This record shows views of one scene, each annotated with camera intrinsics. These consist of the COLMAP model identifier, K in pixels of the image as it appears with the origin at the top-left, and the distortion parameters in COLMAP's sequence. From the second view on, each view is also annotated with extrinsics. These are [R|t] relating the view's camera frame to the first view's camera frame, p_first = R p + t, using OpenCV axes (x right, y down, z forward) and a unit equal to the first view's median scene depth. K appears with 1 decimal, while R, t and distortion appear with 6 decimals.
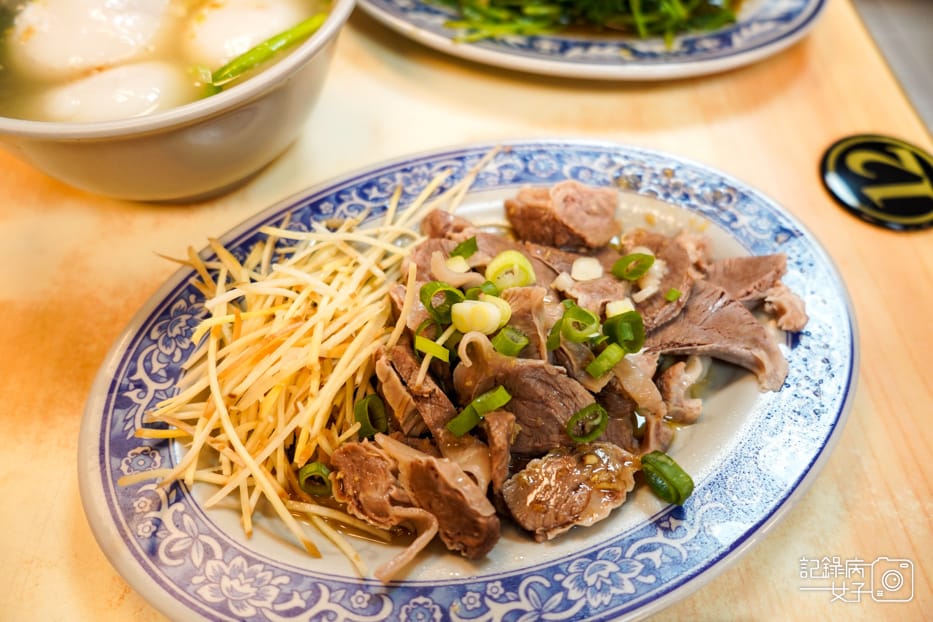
lens RADIAL K [[630.3, 0, 481.7], [0, 630.3, 310.3], [0, 0, 1]] dist [-0.004287, -0.000709]
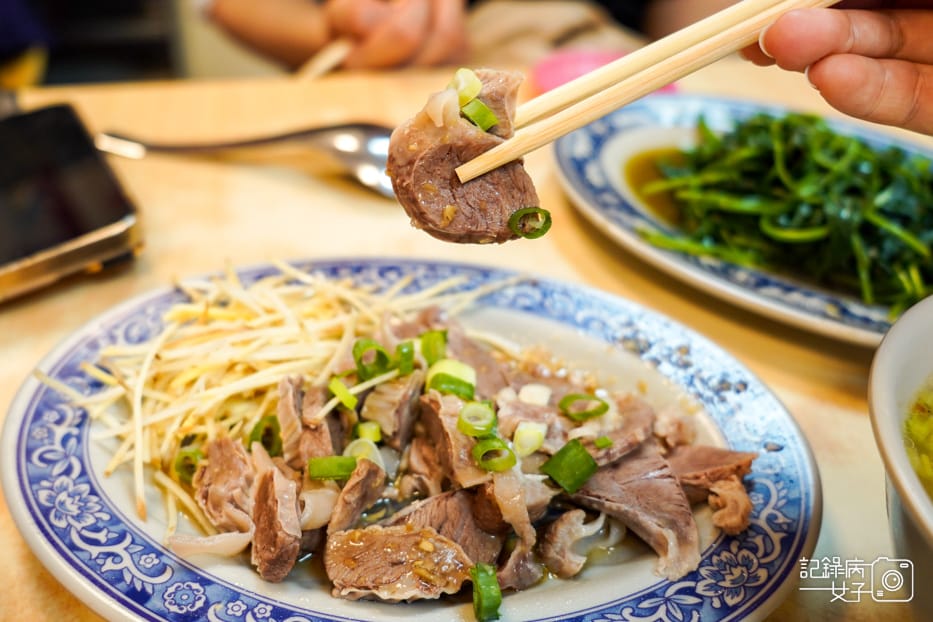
lens RADIAL K [[734.4, 0, 466.5], [0, 734.4, 311.0], [0, 0, 1]] dist [-0.017543, 0.018325]
pose [[0.902827, 0.291699, -0.315935, 0.484533], [-0.375872, 0.892220, -0.250327, 0.178568], [0.208863, 0.344753, 0.915162, -0.119730]]
